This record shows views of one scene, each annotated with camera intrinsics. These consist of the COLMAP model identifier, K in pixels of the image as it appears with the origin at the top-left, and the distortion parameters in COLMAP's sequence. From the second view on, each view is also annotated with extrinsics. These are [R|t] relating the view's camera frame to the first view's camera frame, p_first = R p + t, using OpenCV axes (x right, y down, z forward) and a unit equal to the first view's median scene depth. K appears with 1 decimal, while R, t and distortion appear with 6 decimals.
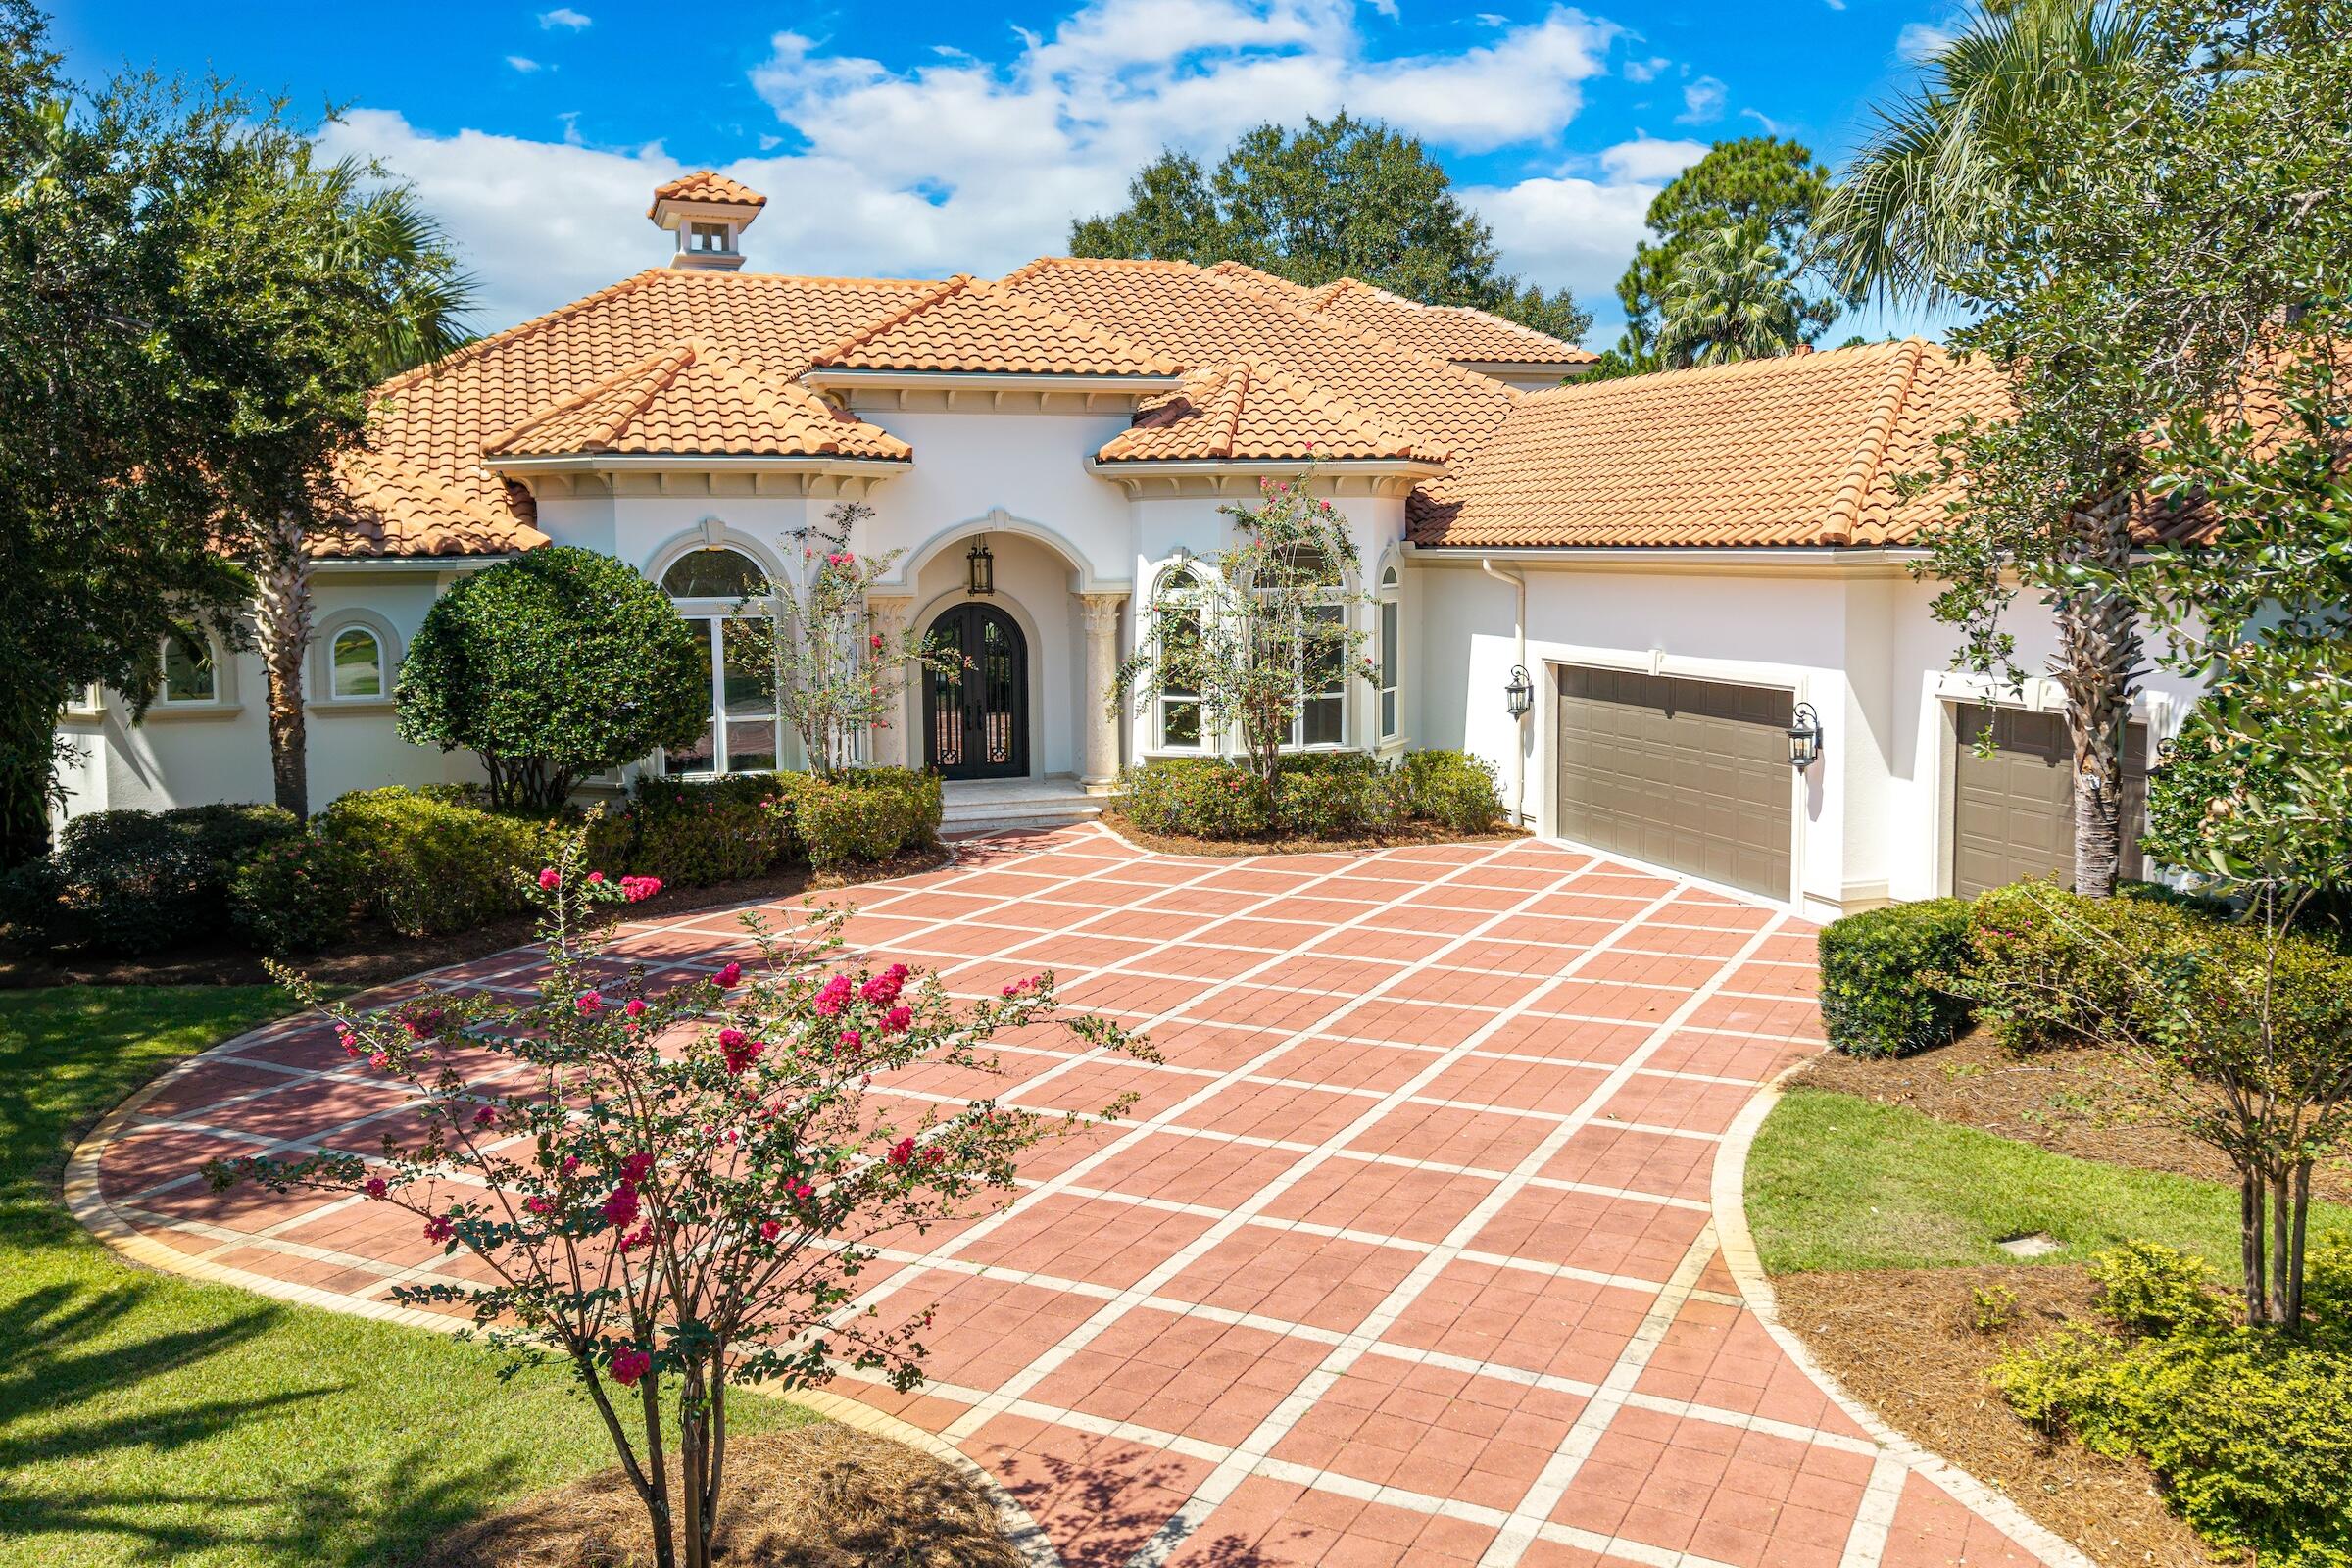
lens RADIAL K [[1631.6, 0, 1151.5], [0, 1631.6, 791.4], [0, 0, 1]] dist [0.050853, -0.087377]
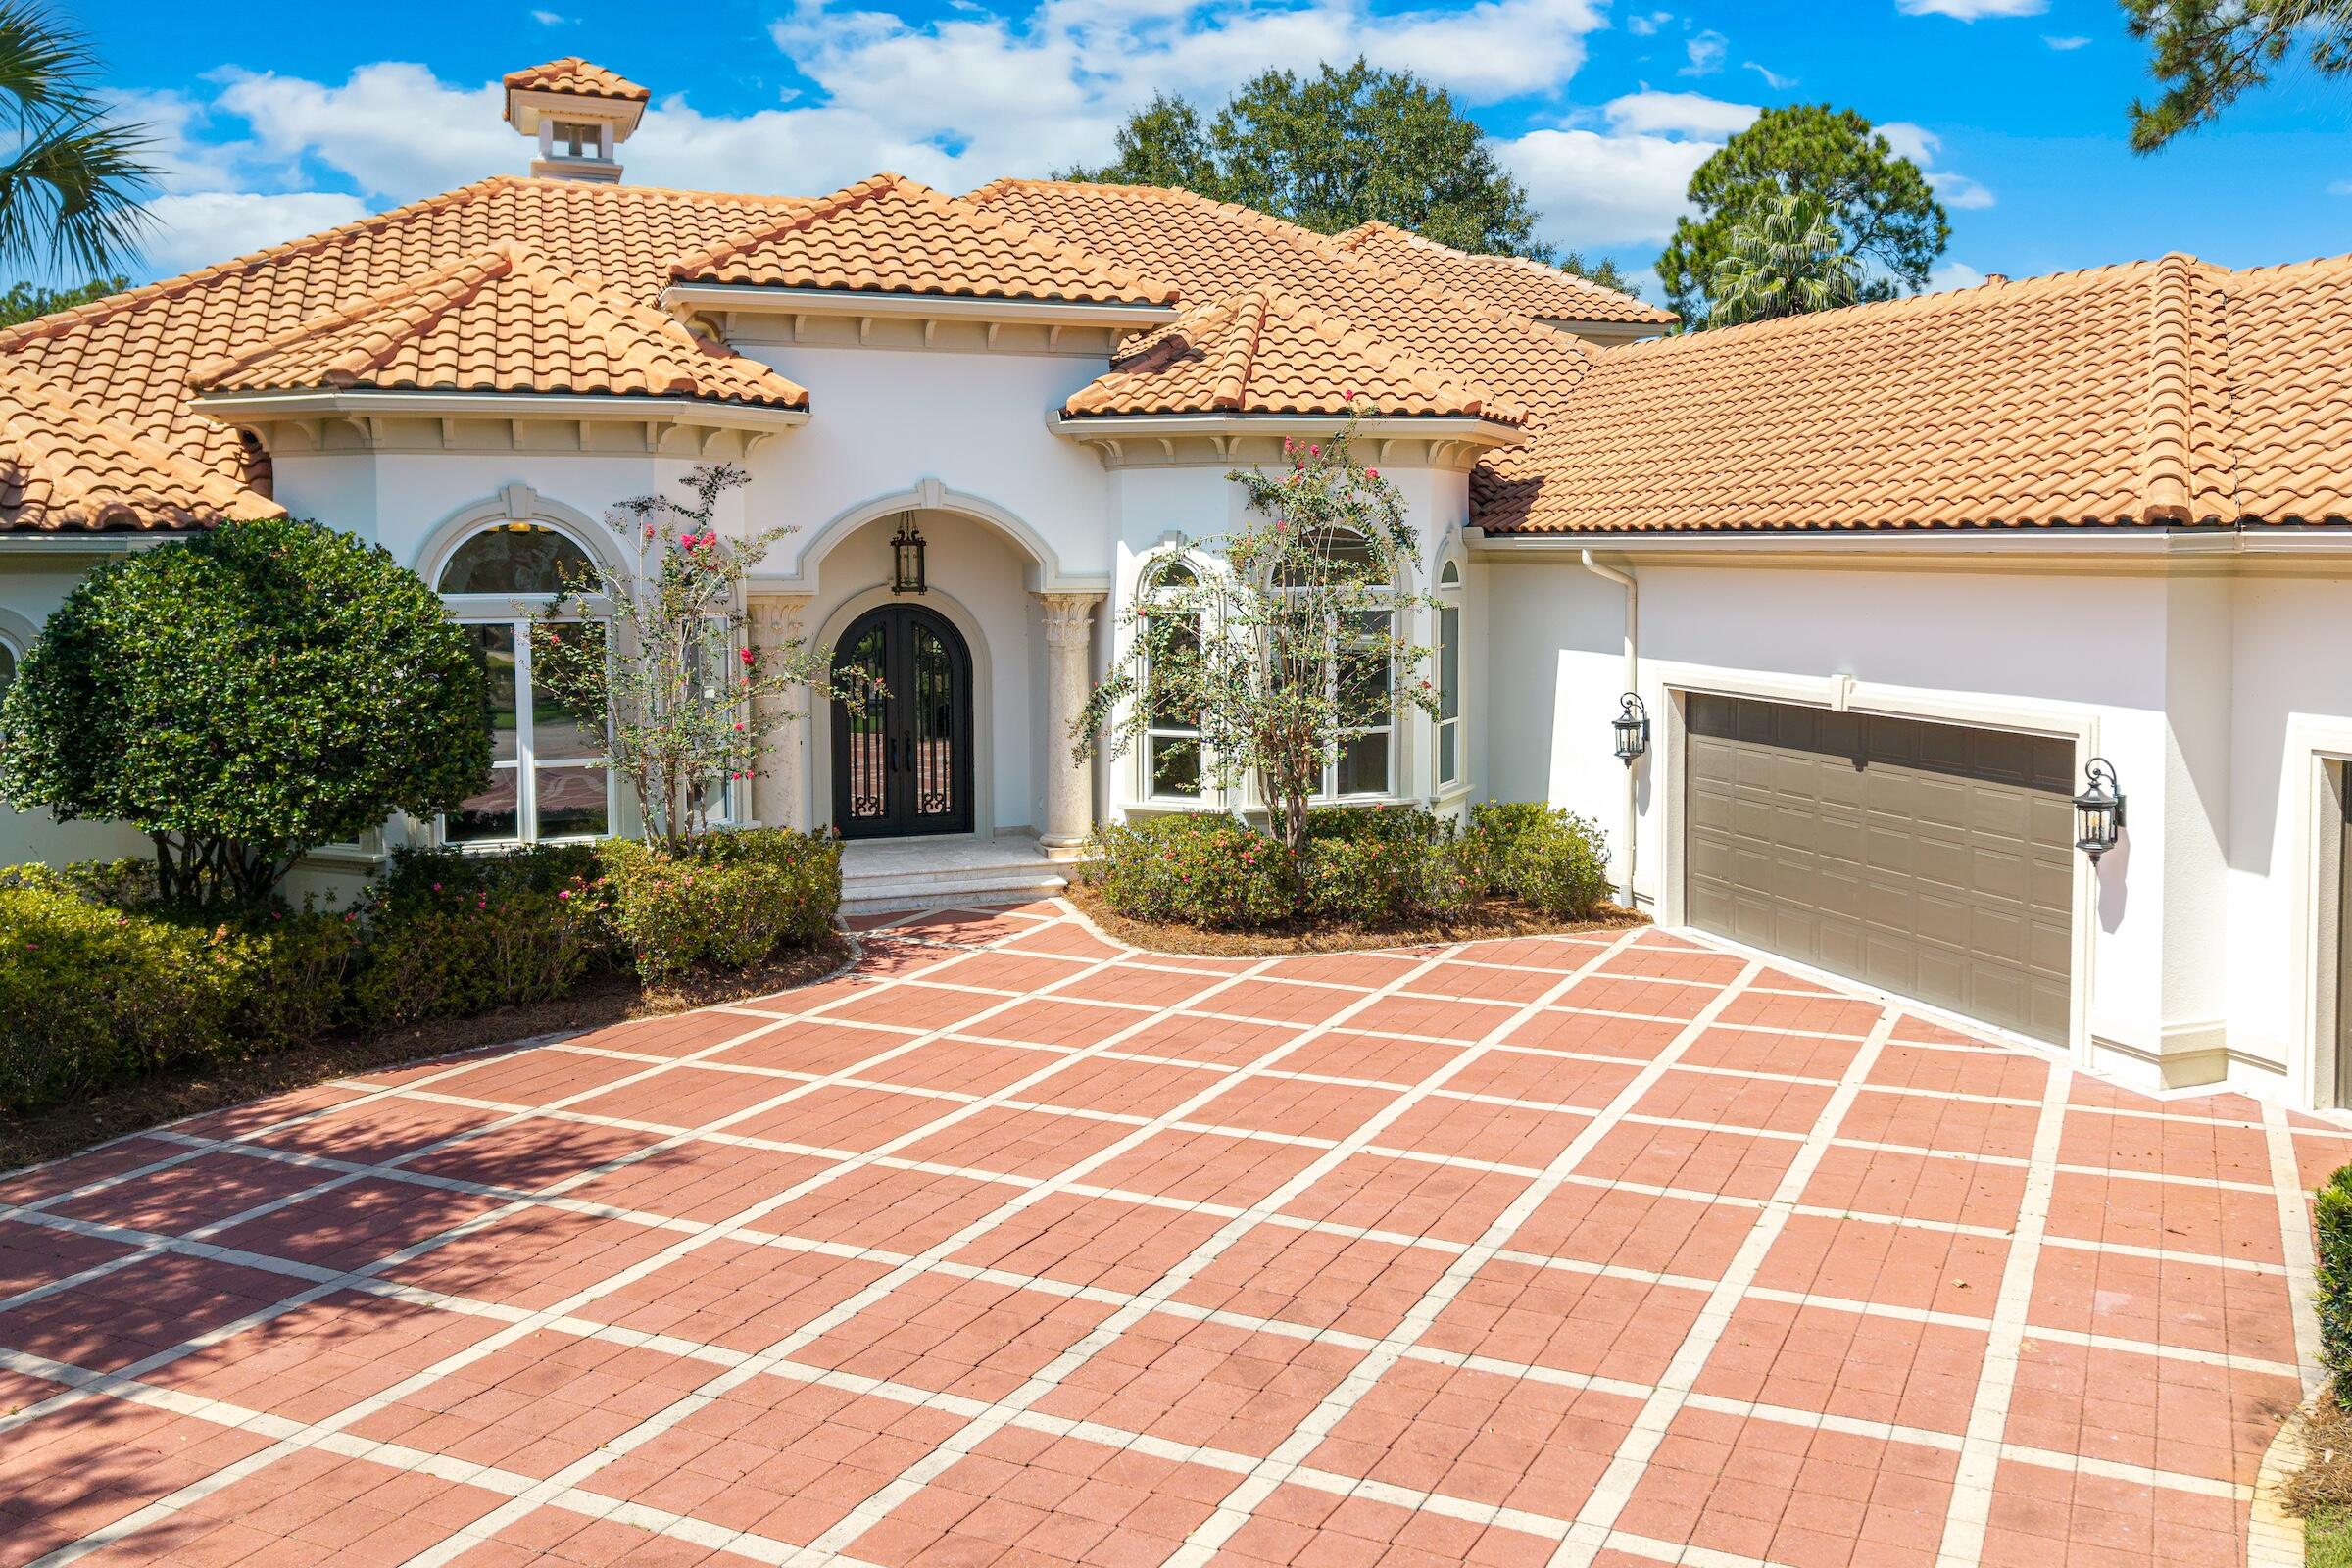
lens RADIAL K [[1630.9, 0, 1183.1], [0, 1630.9, 705.9], [0, 0, 1]] dist [0.054873, -0.092314]
pose [[0.999696, 0.004926, 0.024140, 0.004175], [-0.003574, 0.998439, -0.055732, -0.029577], [-0.024377, 0.055629, 0.998154, 0.270597]]
